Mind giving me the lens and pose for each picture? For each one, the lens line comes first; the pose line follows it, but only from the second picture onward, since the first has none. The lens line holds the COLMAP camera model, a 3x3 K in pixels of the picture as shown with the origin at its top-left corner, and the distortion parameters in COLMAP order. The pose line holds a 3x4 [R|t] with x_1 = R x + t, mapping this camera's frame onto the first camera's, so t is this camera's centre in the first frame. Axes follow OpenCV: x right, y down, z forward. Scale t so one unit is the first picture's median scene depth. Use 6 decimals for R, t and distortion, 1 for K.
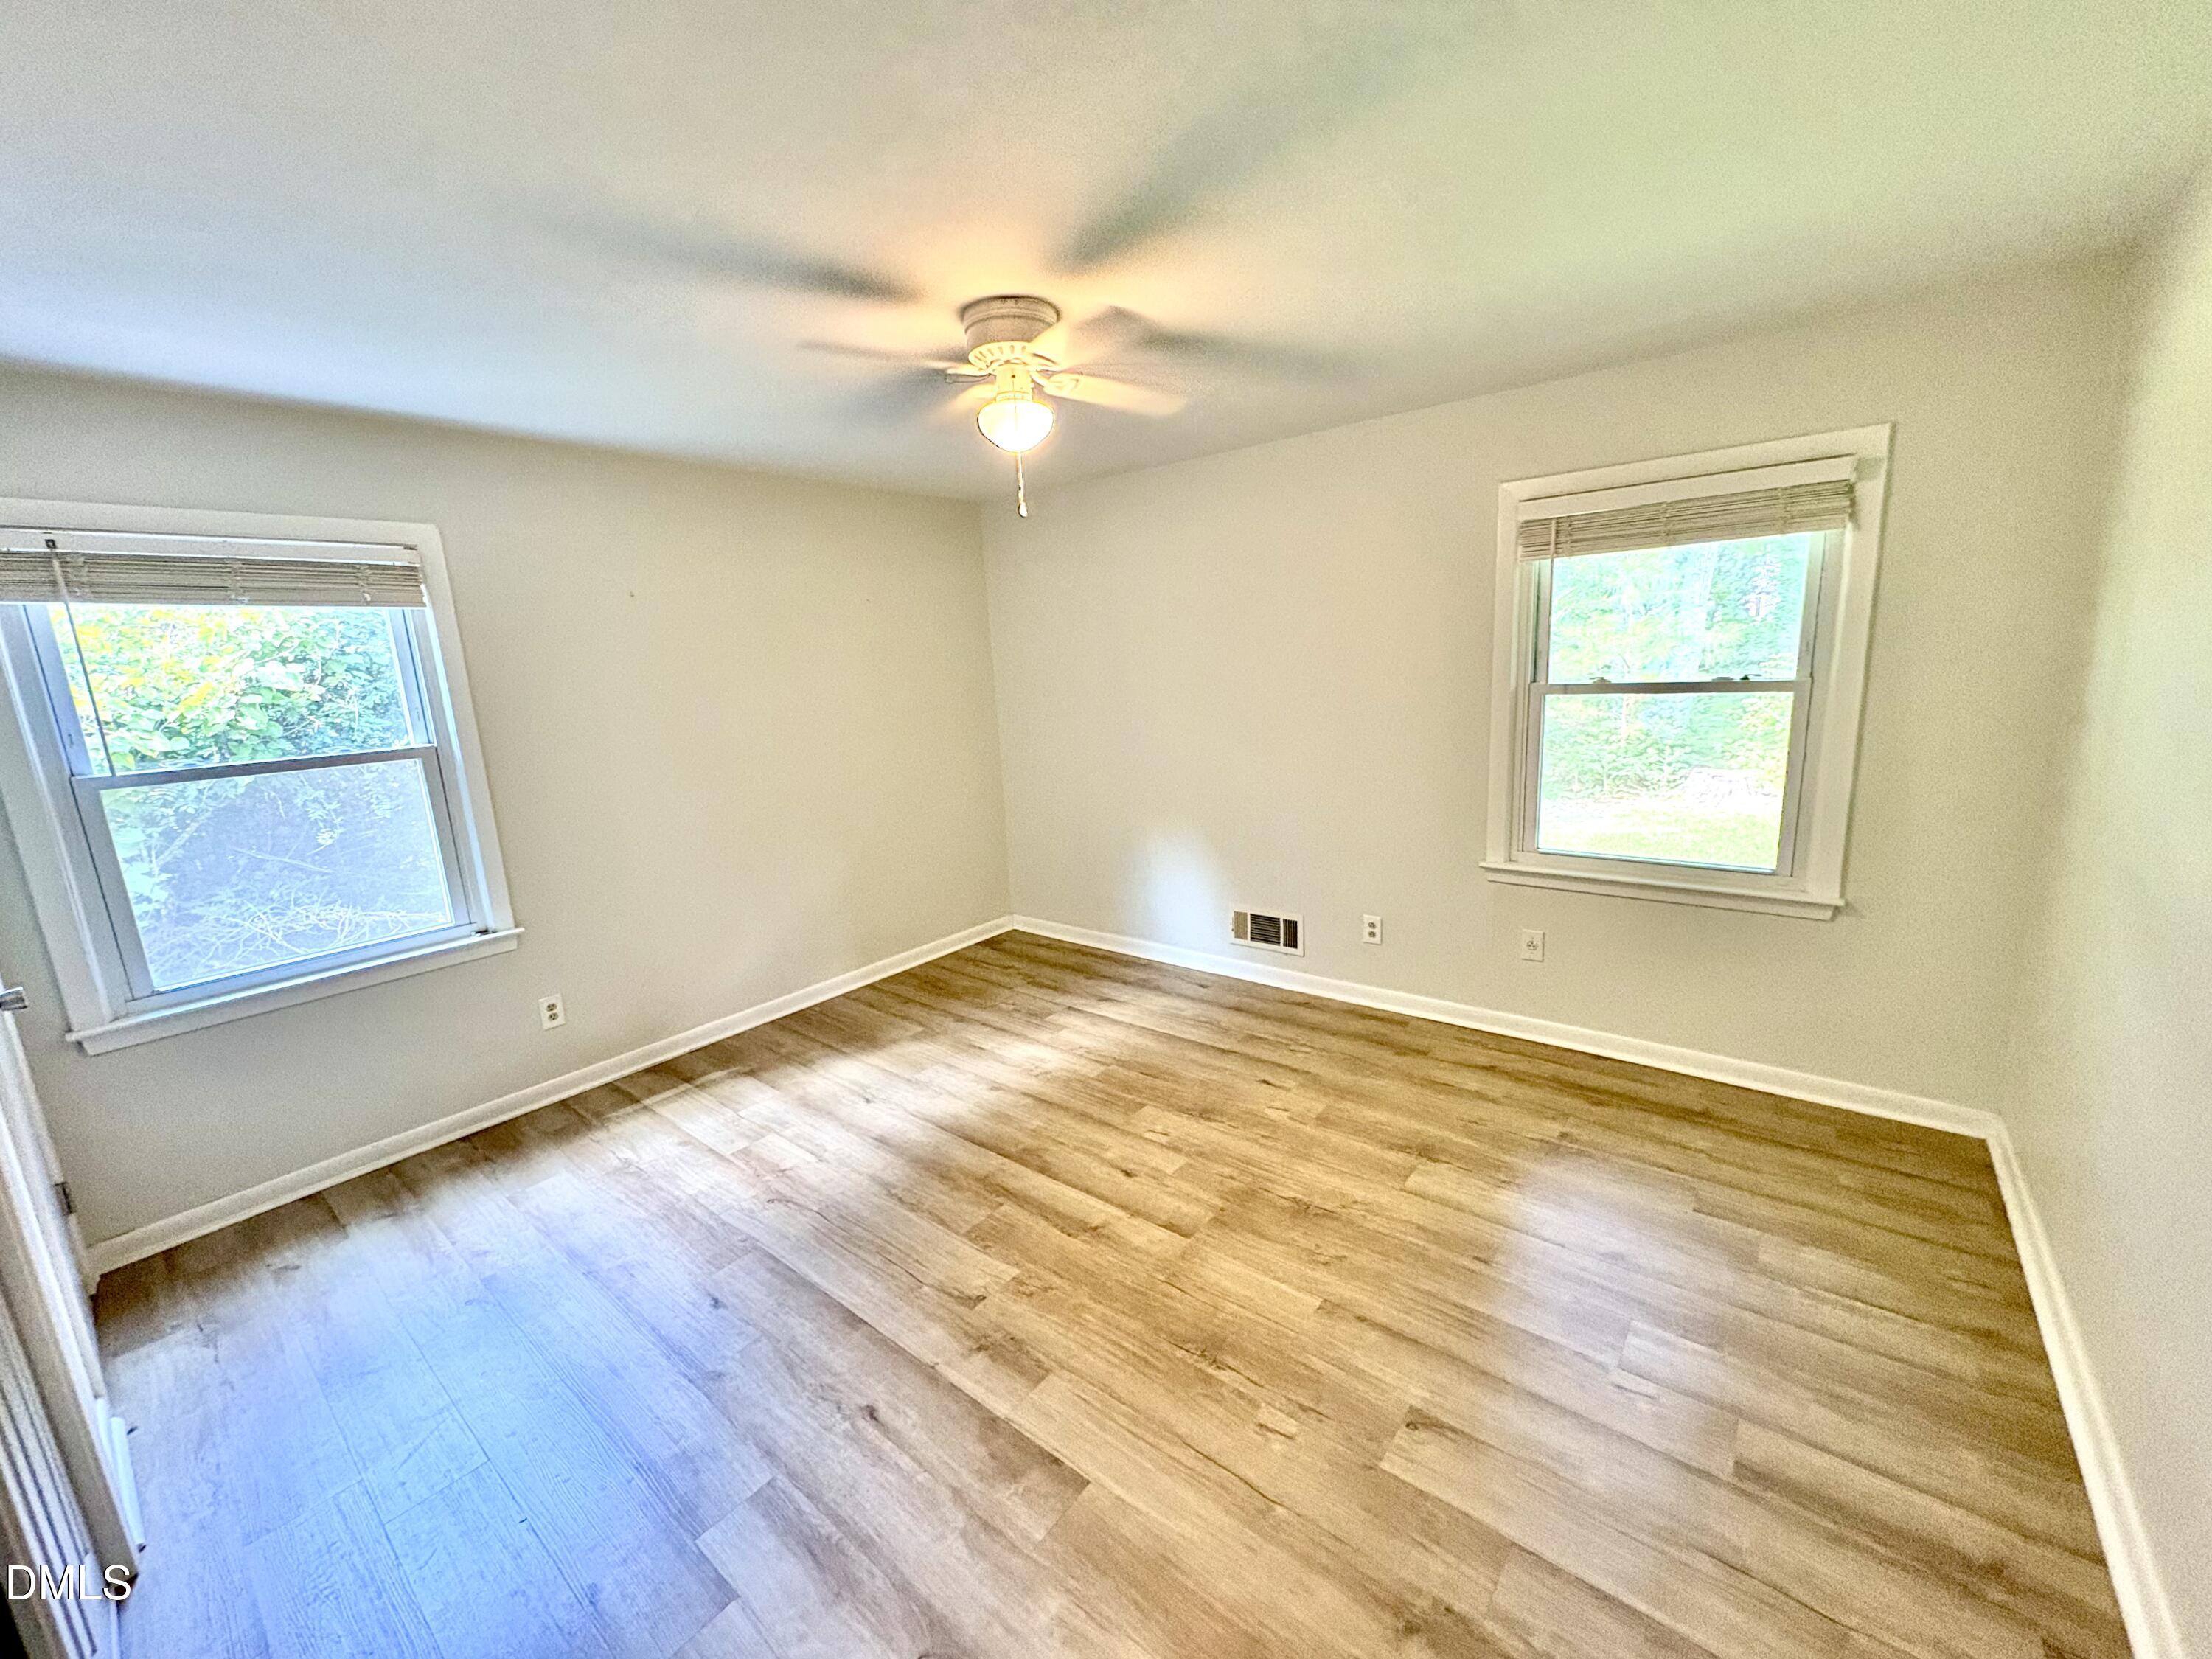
lens RADIAL K [[876.4, 0, 1104.5], [0, 876.4, 829.6], [0, 0, 1]] dist [-0.001182, 0.000137]
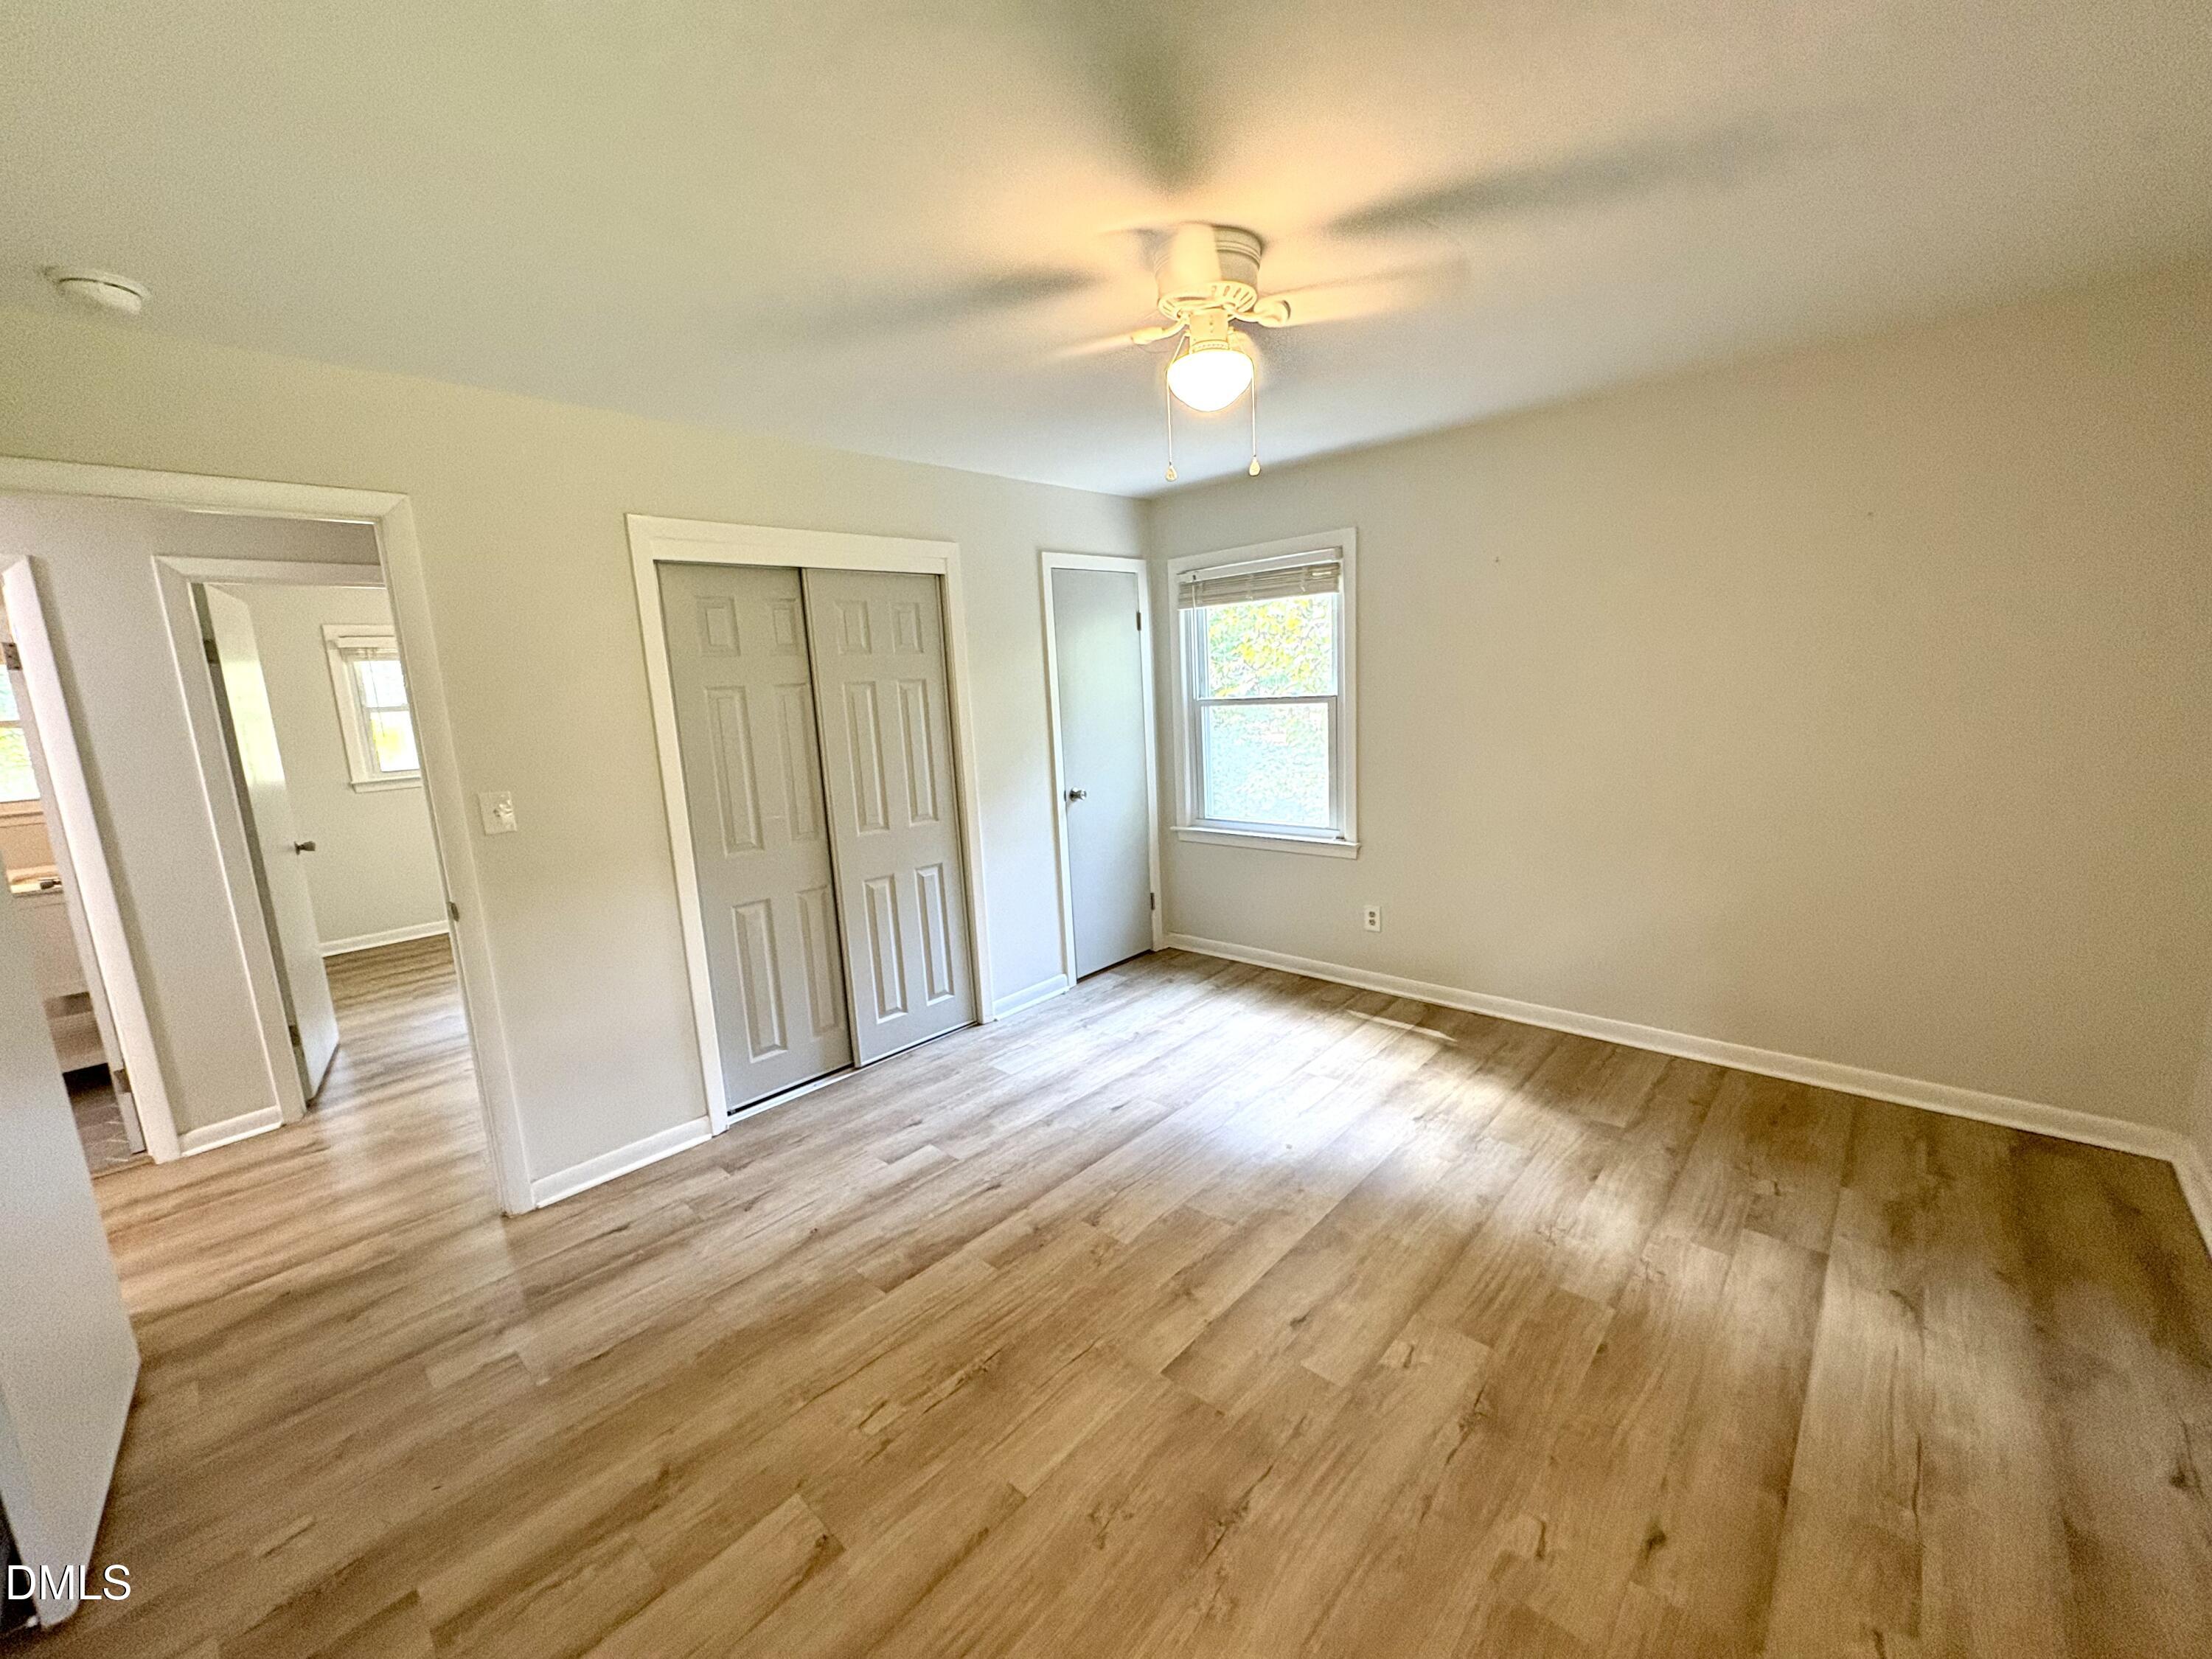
lens RADIAL K [[876.4, 0, 1104.5], [0, 876.4, 829.6], [0, 0, 1]] dist [-0.001182, 0.000137]
pose [[-0.060919, 0.223260, -0.972853, 0.612394], [-0.140899, 0.962980, 0.229818, -0.153816], [0.988148, 0.151075, -0.027207, 0.707162]]
